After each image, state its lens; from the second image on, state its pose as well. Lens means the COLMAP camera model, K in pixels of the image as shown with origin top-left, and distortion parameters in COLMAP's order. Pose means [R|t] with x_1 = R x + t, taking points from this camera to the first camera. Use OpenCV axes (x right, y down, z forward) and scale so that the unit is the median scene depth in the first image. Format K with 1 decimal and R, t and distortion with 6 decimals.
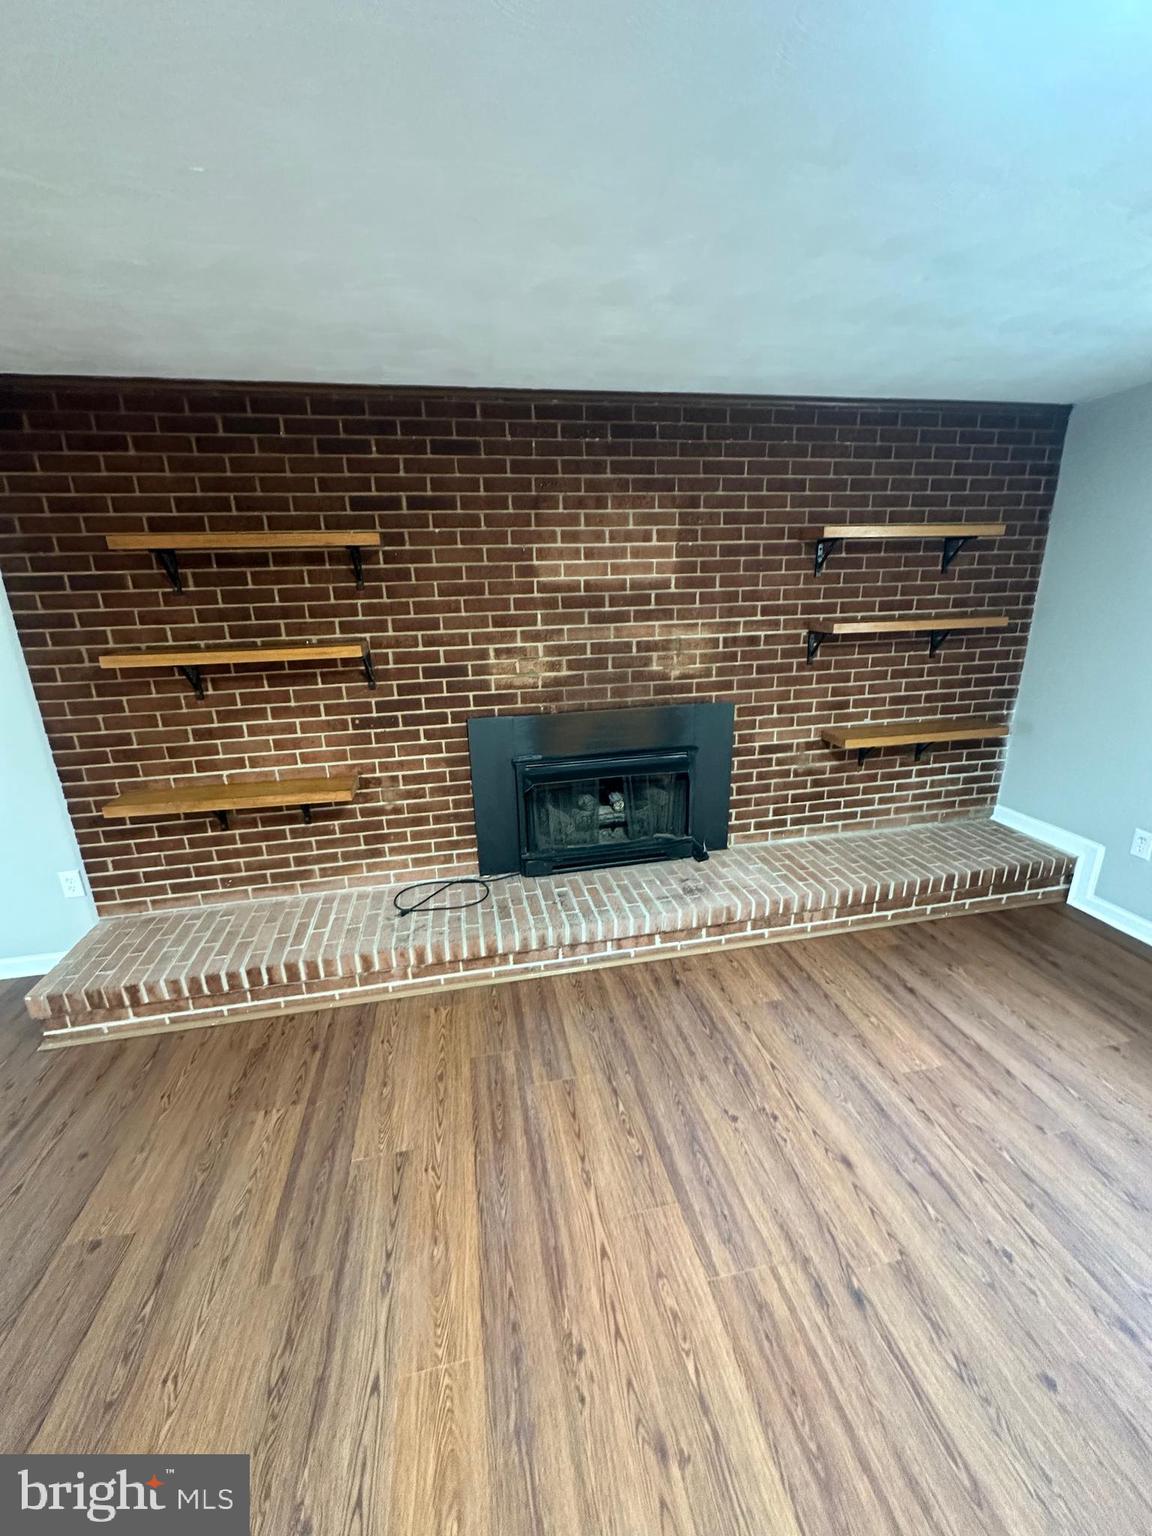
lens RADIAL K [[613.4, 0, 571.4], [0, 613.4, 766.6], [0, 0, 1]] dist [-0.000474, 0.000162]
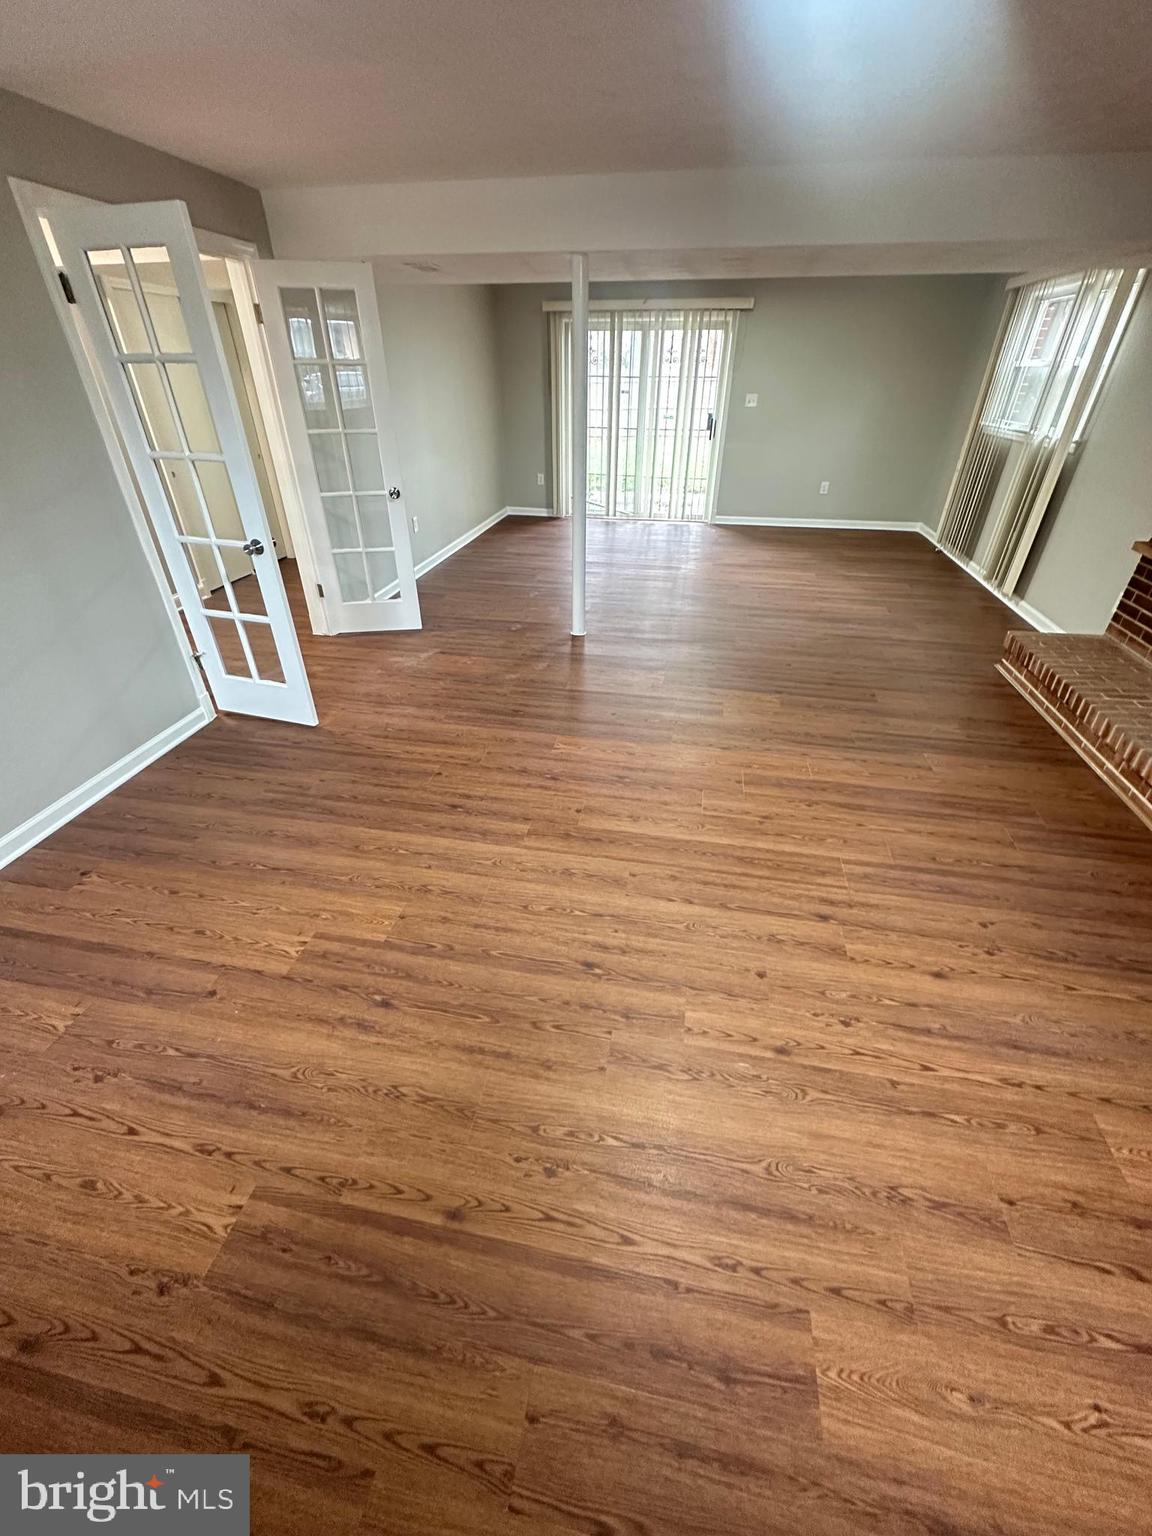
lens RADIAL K [[613.4, 0, 567.2], [0, 613.4, 772.6], [0, 0, 1]] dist [-0.000474, 0.000162]
pose [[-0.387442, 0.526601, -0.756690, 0.858687], [-0.256354, 0.726886, 0.637118, -0.084959], [0.885535, 0.440827, -0.146630, 0.274495]]
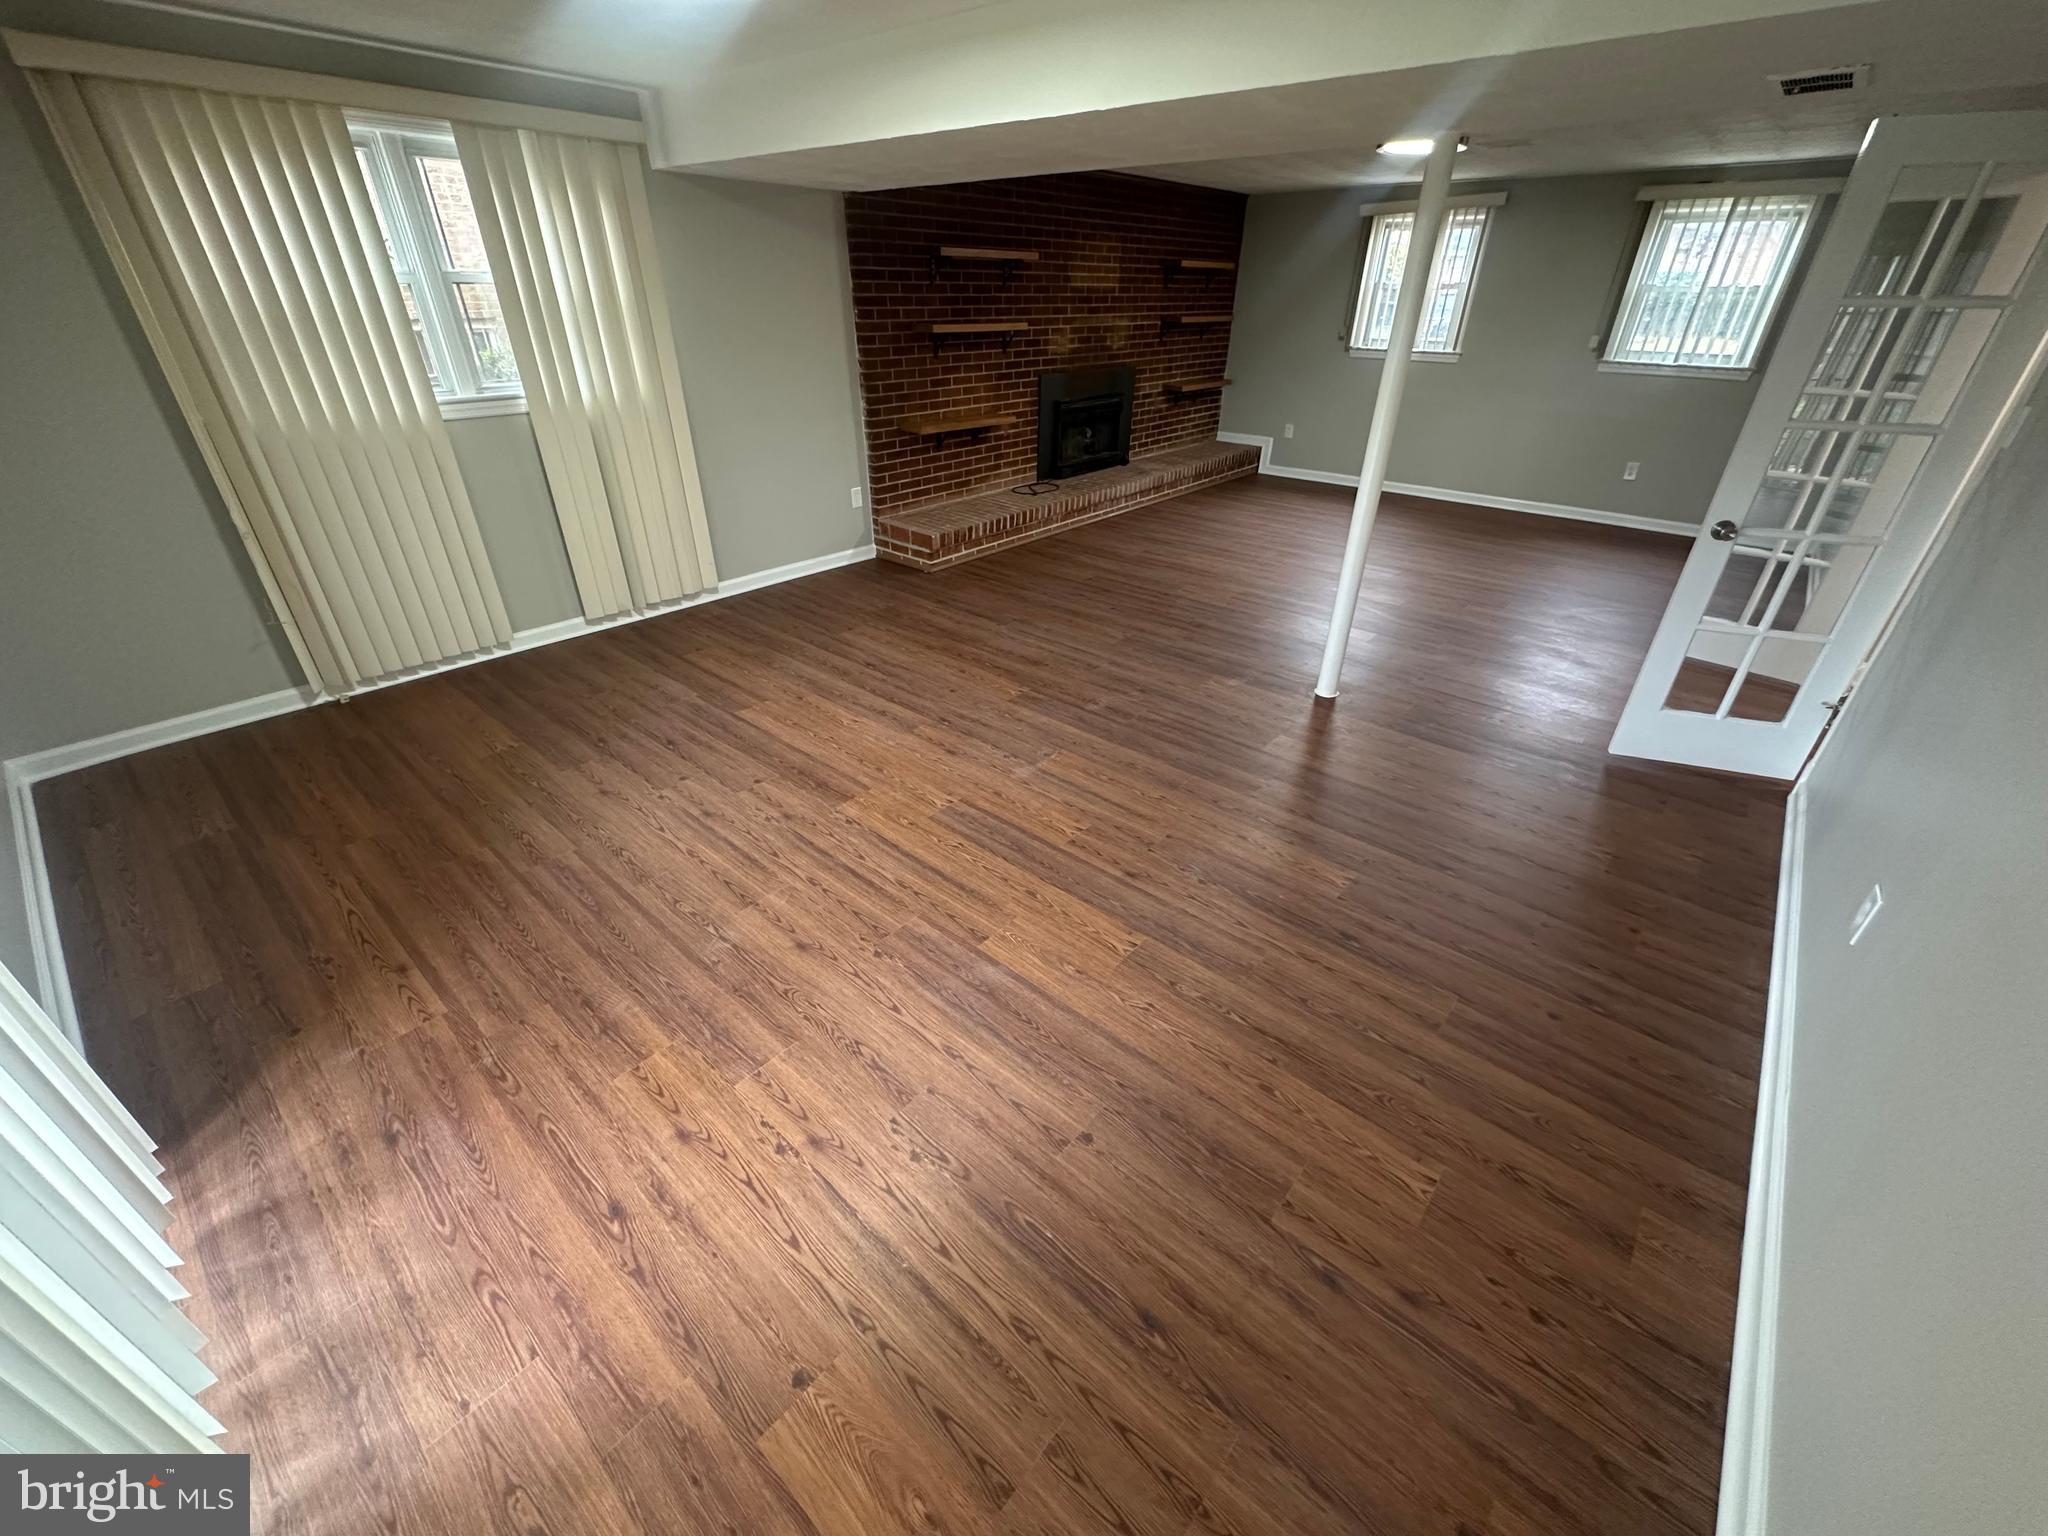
lens RADIAL K [[817.9, 0, 1023.0], [0, 817.9, 764.3], [0, 0, 1]] dist [-0.000474, 0.000162]
pose [[0.786244, -0.279585, 0.551047, -1.791569], [0.143406, 0.949996, 0.277386, 0.317900], [-0.601045, -0.139070, 0.787023, -0.911644]]
